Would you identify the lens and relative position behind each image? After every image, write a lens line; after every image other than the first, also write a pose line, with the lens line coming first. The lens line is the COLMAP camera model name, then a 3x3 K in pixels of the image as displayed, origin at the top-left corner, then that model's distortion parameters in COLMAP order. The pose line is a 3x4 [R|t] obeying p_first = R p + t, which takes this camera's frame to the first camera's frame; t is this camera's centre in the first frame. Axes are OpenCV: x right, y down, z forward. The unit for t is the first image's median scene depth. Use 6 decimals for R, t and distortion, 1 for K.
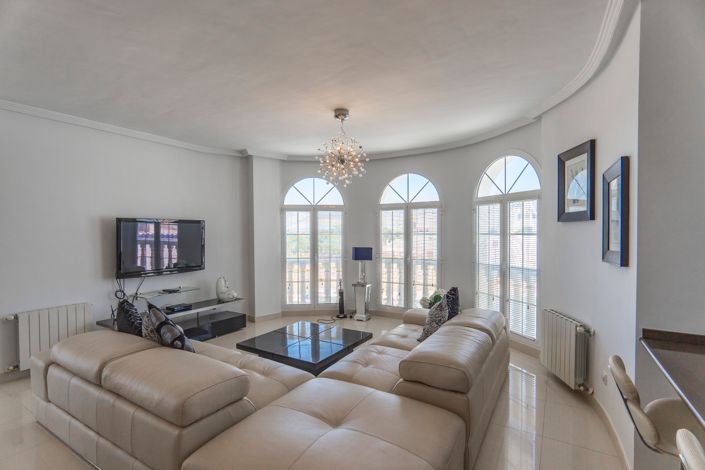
lens RADIAL K [[341.2, 0, 352.5], [0, 341.2, 235.0], [0, 0, 1]] dist [-0.000771, -0.000106]
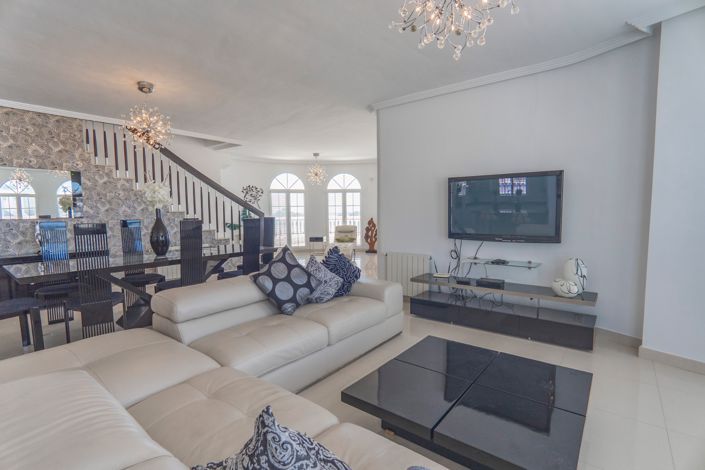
lens RADIAL K [[341.2, 0, 352.5], [0, 341.2, 235.0], [0, 0, 1]] dist [-0.000771, -0.000106]
pose [[-0.122389, 0.079322, -0.989307, 0.326067], [0.003296, 0.996828, 0.079517, 0.032259], [0.992477, 0.006471, -0.122262, 0.756221]]
